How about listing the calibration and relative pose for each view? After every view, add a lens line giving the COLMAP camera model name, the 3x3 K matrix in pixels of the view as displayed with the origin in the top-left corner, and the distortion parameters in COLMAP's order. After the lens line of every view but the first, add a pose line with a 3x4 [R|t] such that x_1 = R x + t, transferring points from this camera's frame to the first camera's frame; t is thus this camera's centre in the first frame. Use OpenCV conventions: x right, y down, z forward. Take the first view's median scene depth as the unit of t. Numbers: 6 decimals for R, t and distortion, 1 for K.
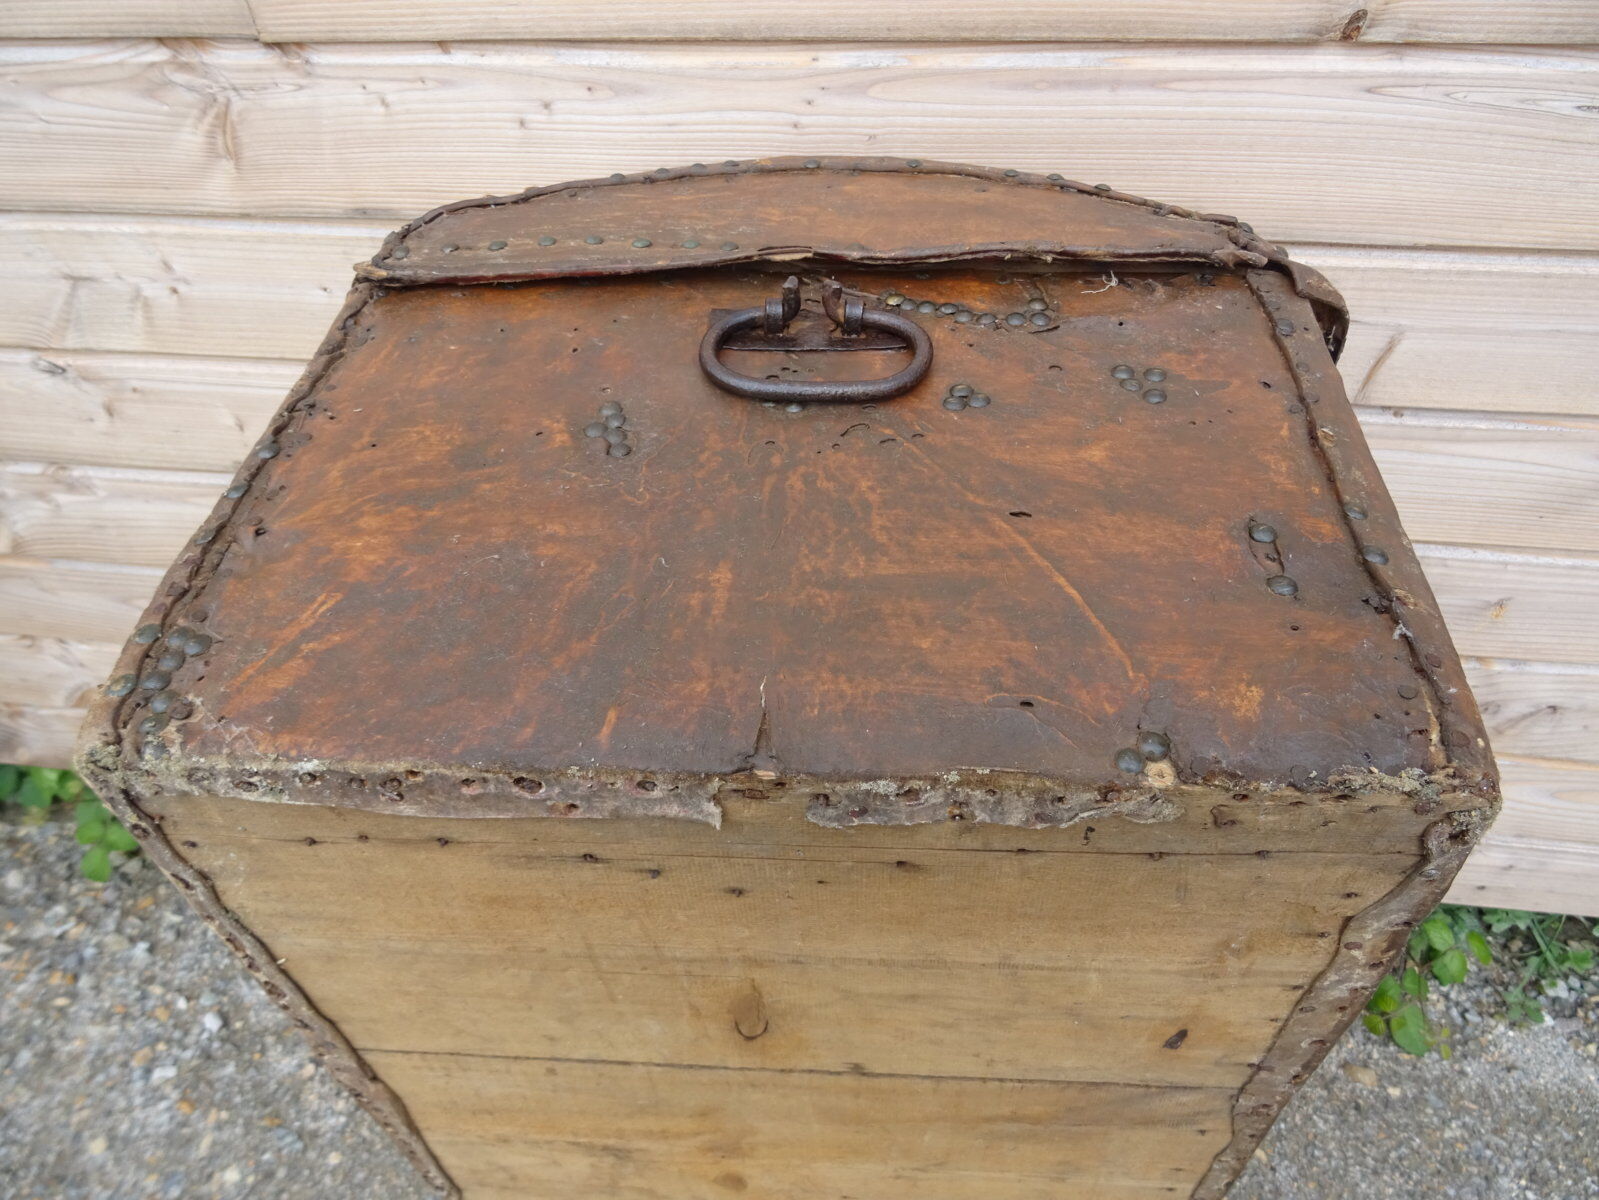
lens RADIAL K [[1144.4, 0, 798.6], [0, 1144.4, 606.4], [0, 0, 1]] dist [-0.002198, -0.000890]
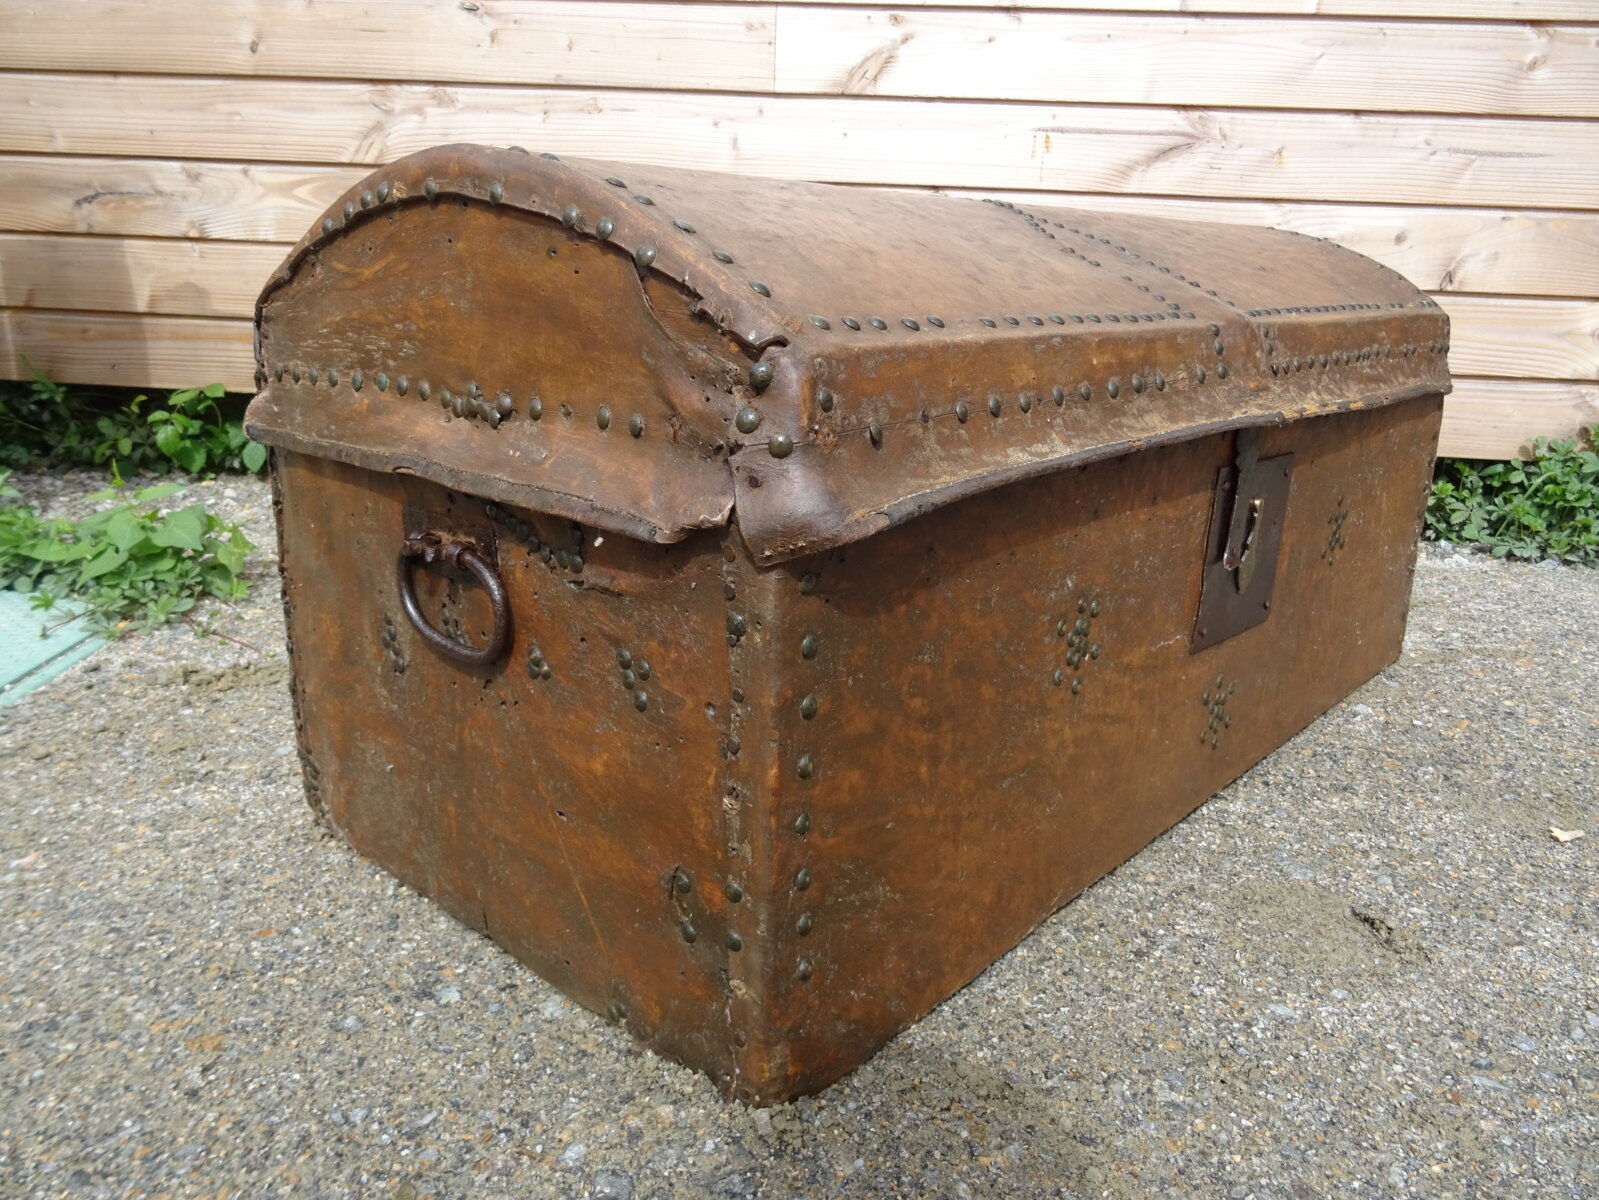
lens RADIAL K [[1144.4, 0, 800.9], [0, 1144.4, 605.2], [0, 0, 1]] dist [-0.002198, -0.000890]
pose [[0.995702, 0.062790, 0.068081, -0.335496], [-0.024342, 0.886675, -0.461751, 2.312143], [-0.089359, 0.458109, 0.884393, -0.310988]]
